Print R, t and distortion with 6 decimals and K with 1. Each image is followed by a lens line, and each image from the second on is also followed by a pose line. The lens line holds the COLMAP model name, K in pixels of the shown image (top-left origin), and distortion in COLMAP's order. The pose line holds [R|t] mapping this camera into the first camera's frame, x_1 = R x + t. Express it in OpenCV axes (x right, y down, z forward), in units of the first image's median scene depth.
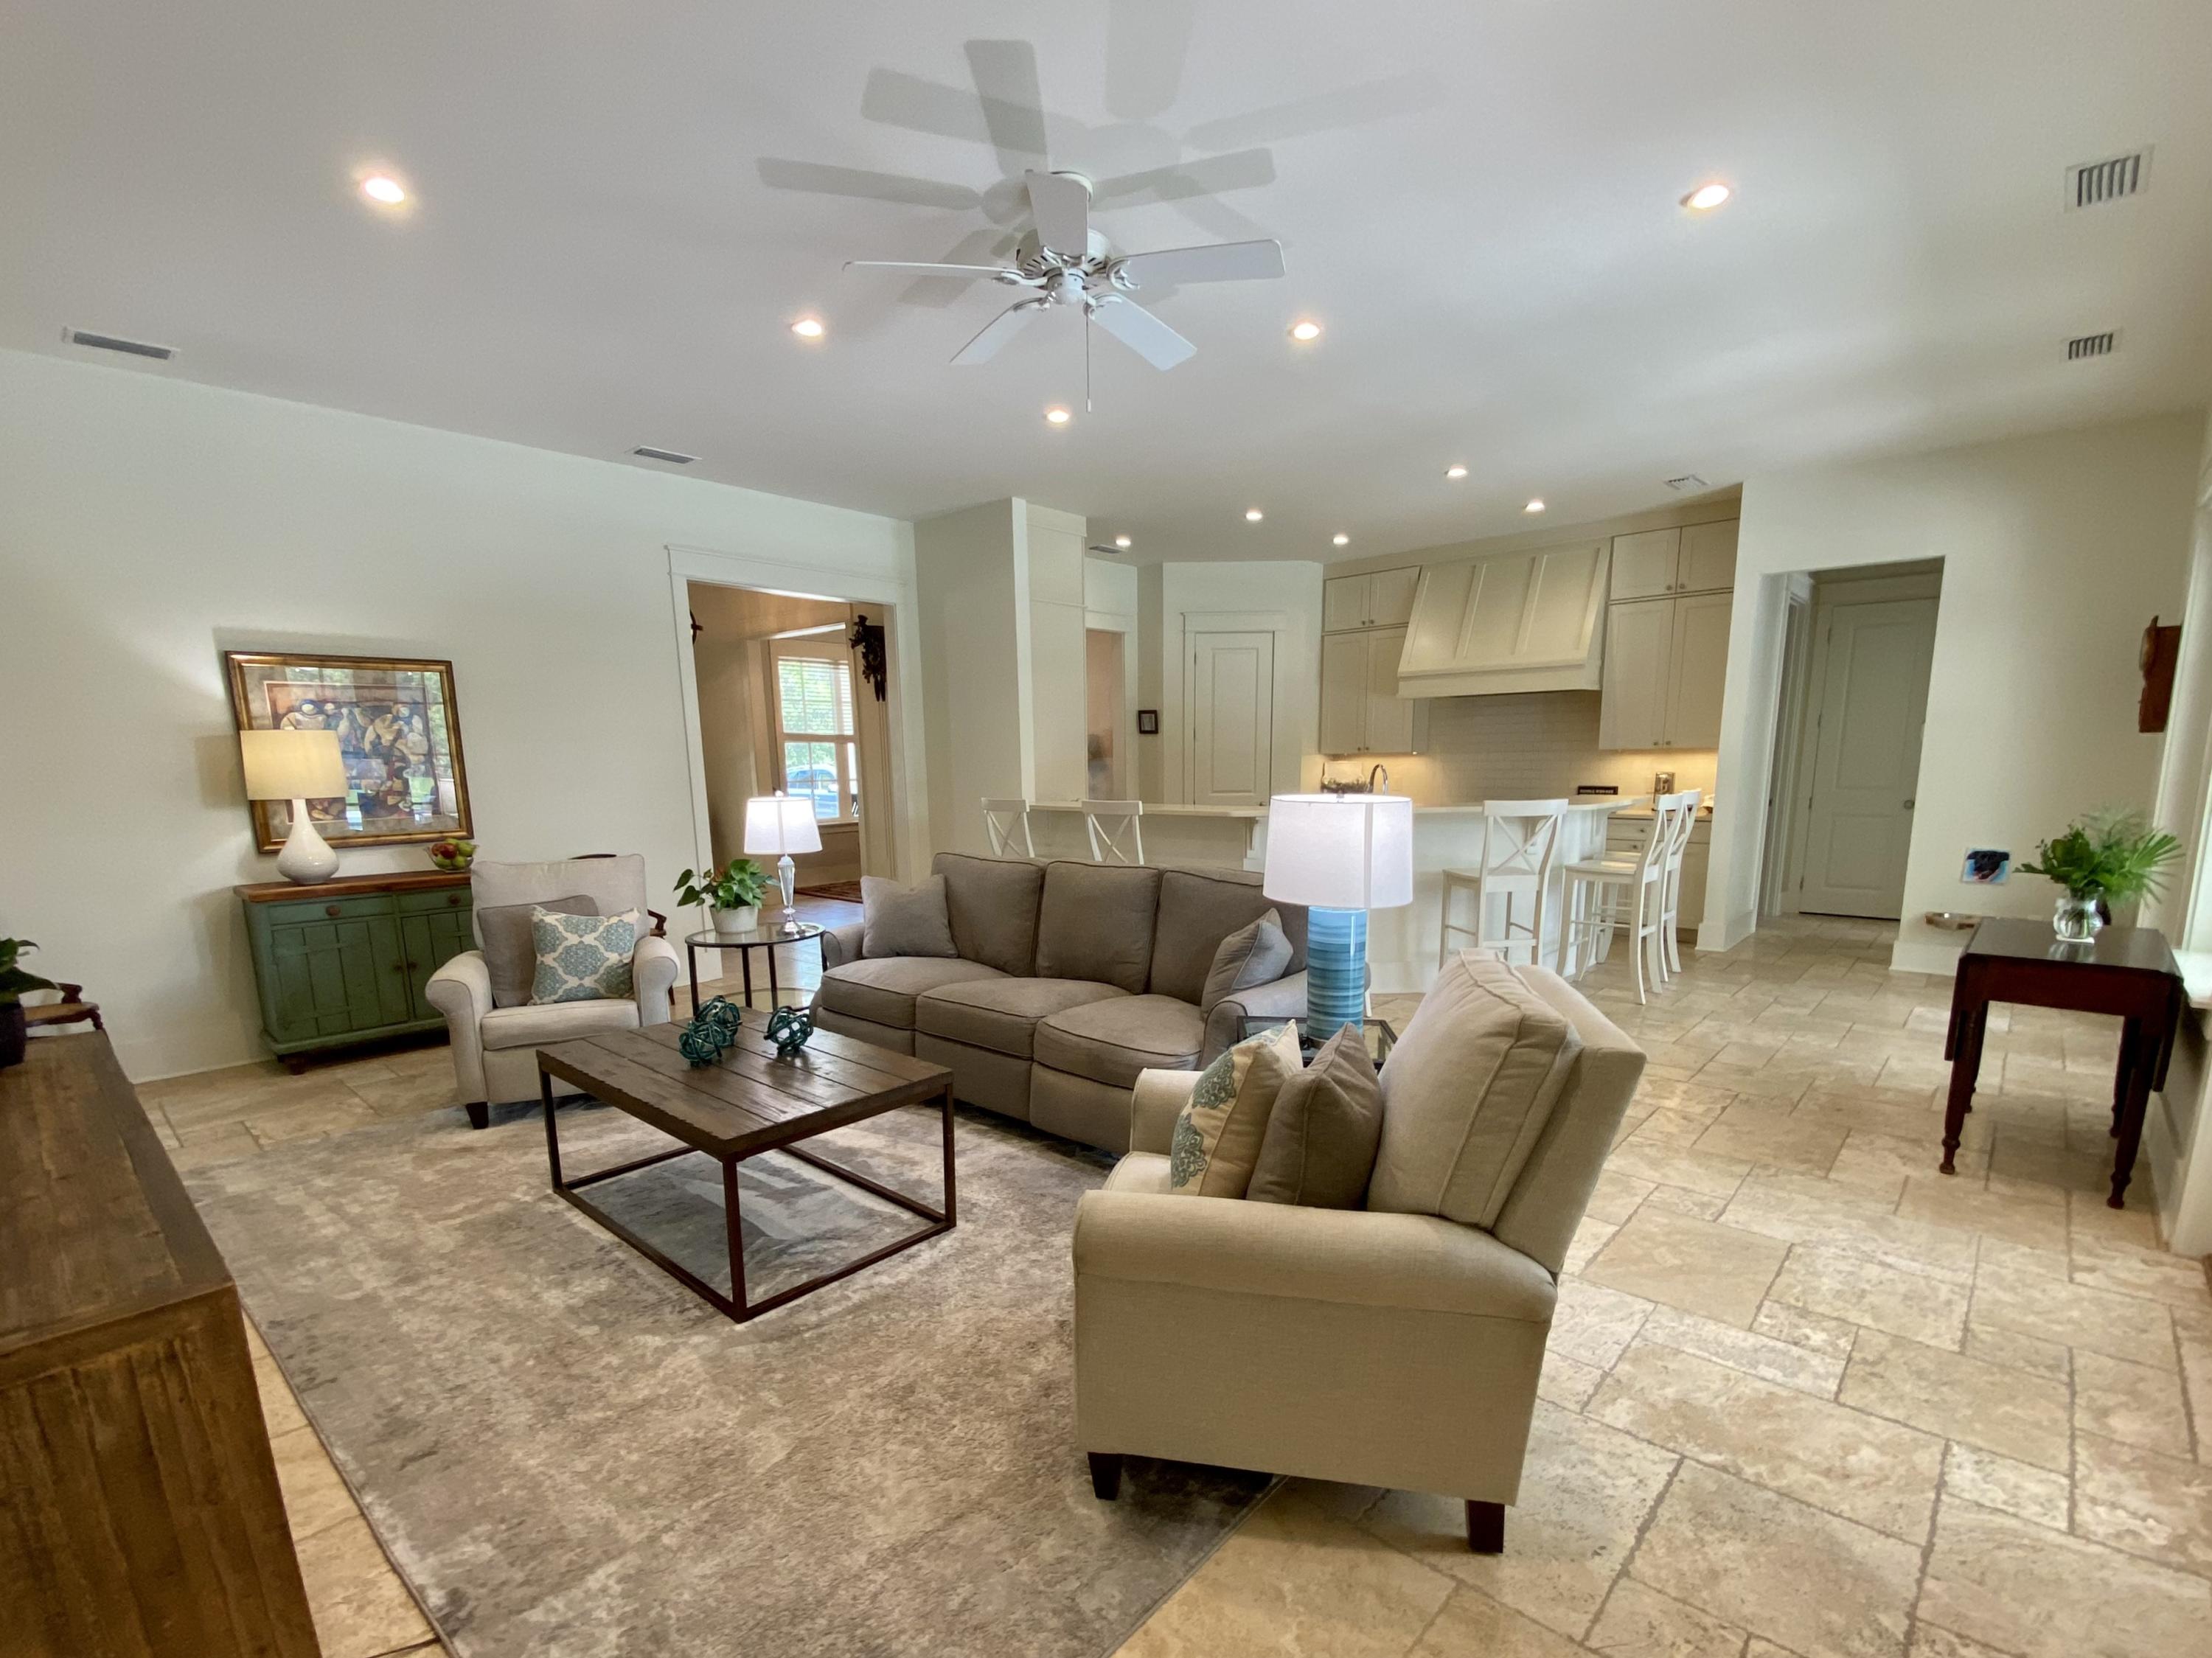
lens RADIAL K [[896.1, 0, 1106.0], [0, 896.1, 829.0], [0, 0, 1]] dist [-0.000404, -0.010664]
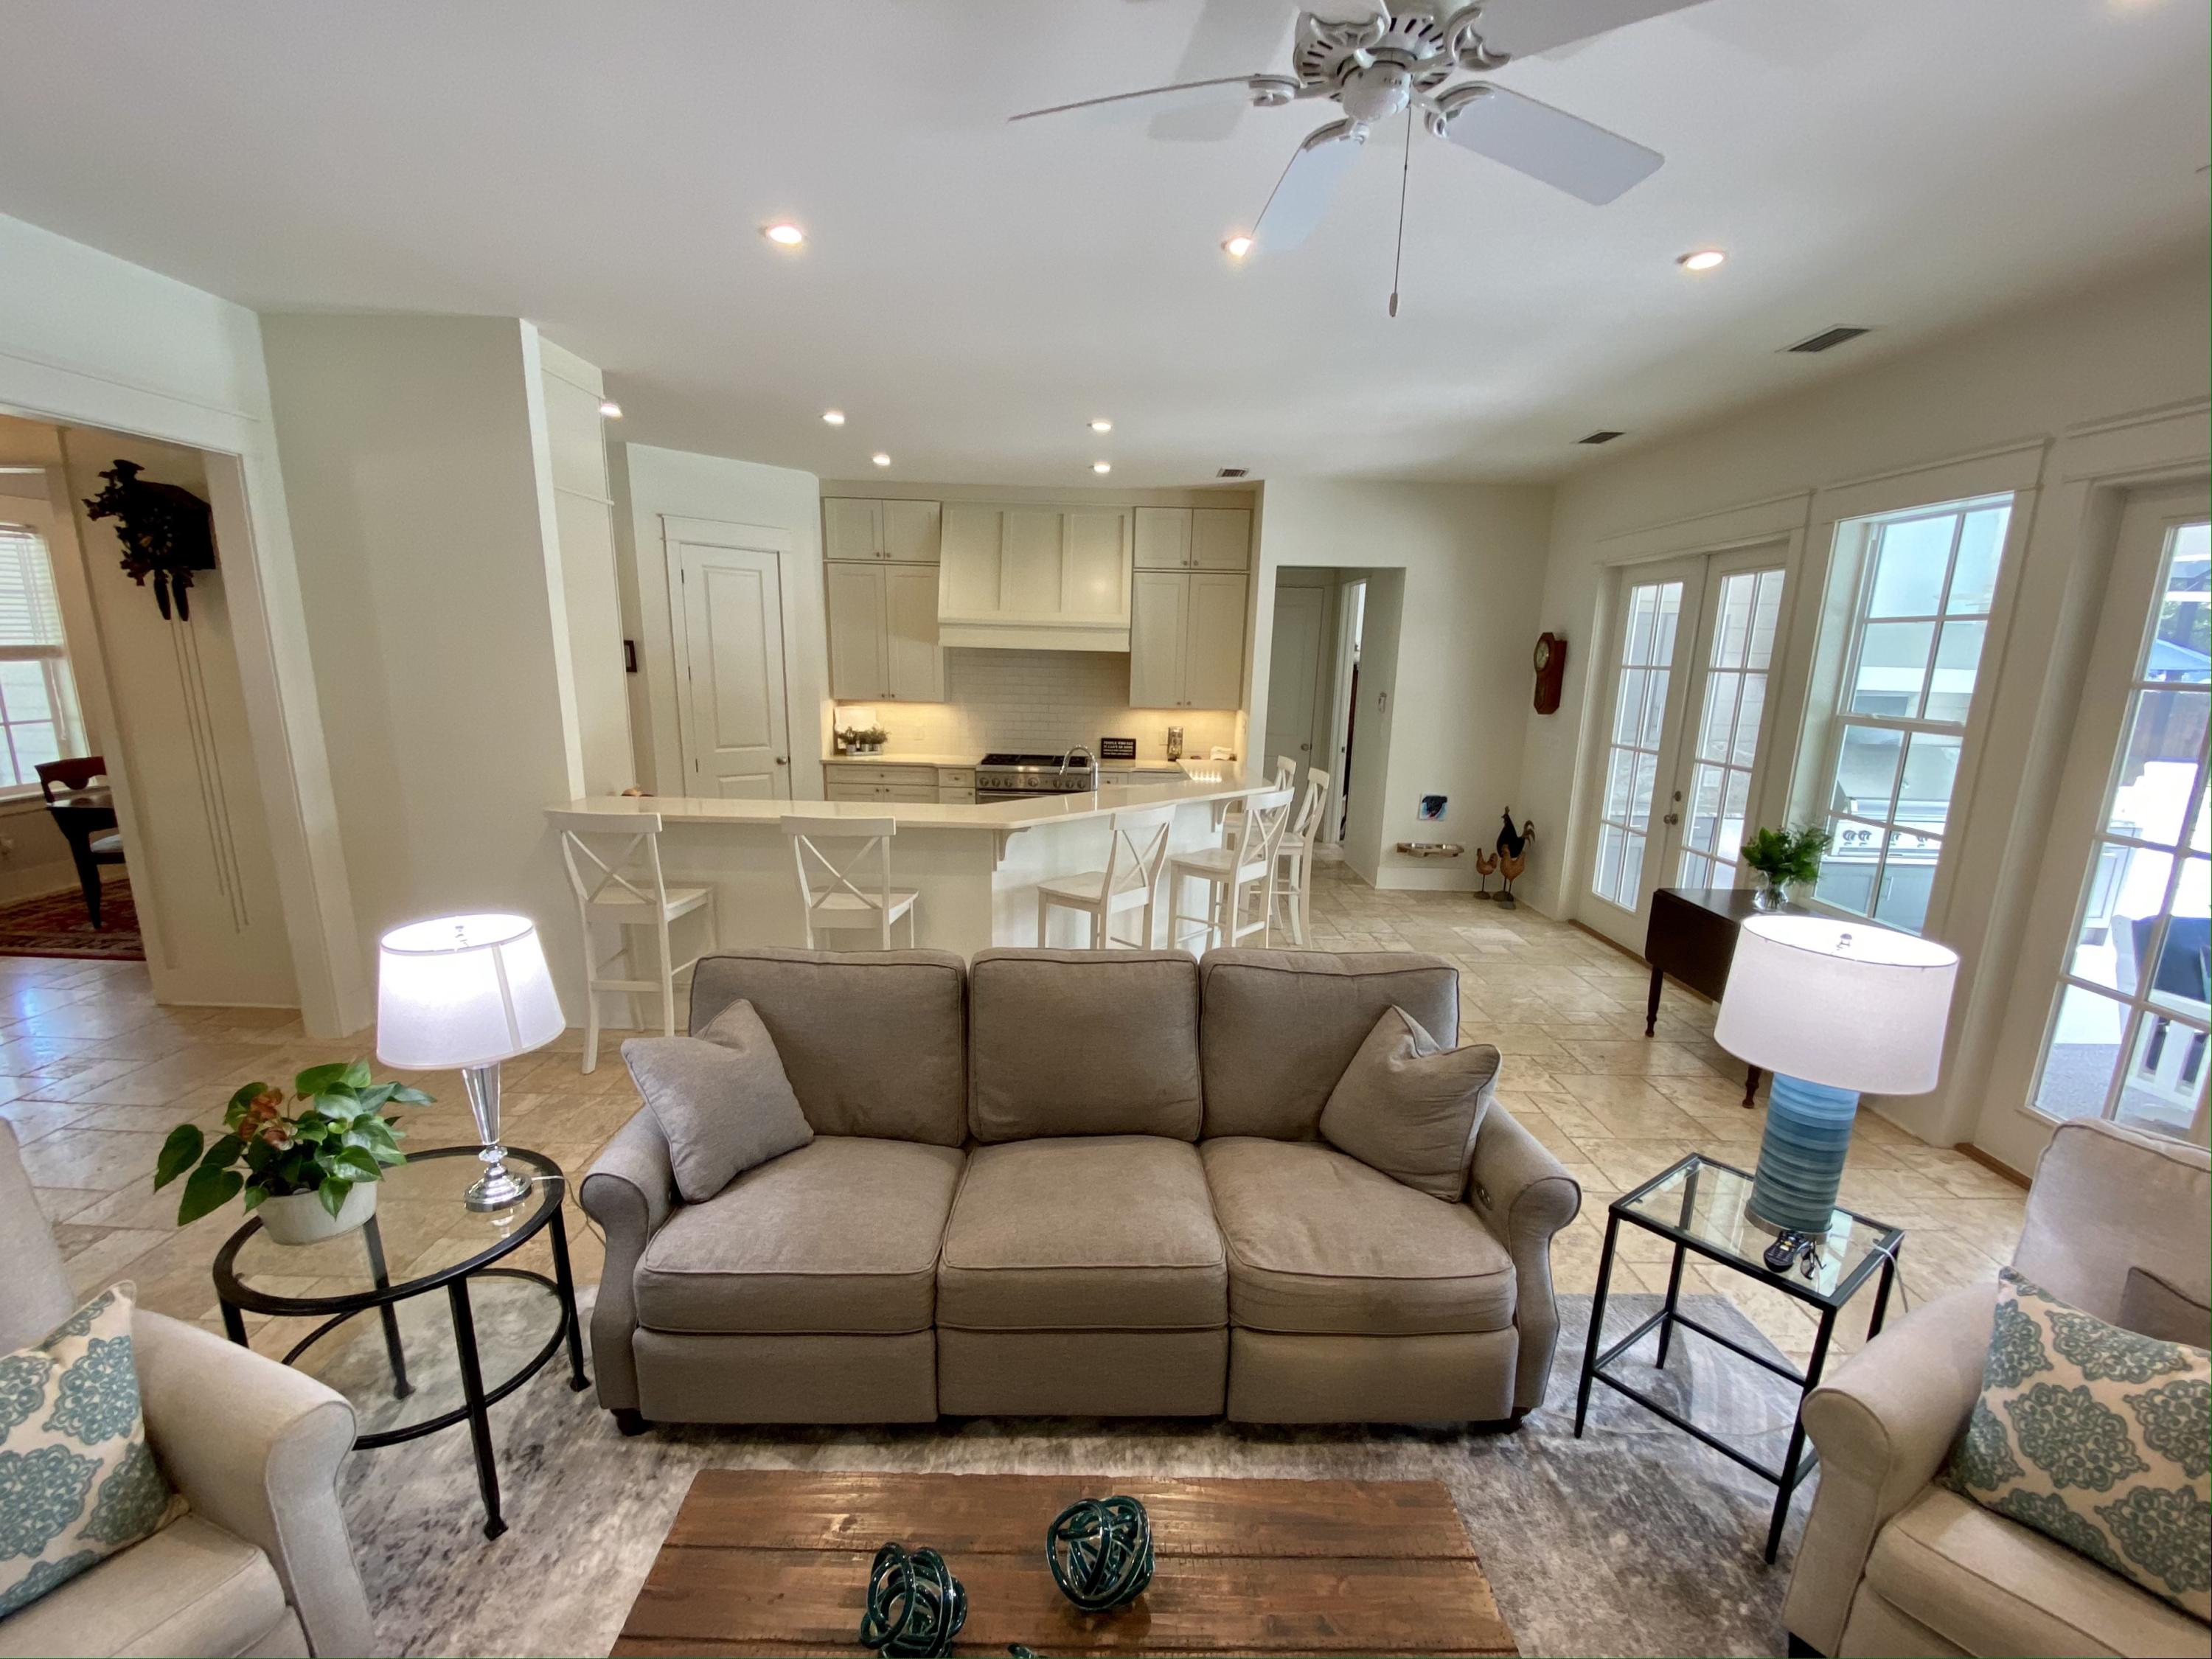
lens RADIAL K [[872.5, 0, 1106.0], [0, 872.5, 829.5], [0, 0, 1]] dist [0.050852, -0.033790]
pose [[0.762199, -0.092686, 0.640673, -0.184333], [0.025928, 0.993274, 0.112850, -0.063085], [-0.646823, -0.069403, 0.759475, 0.200384]]
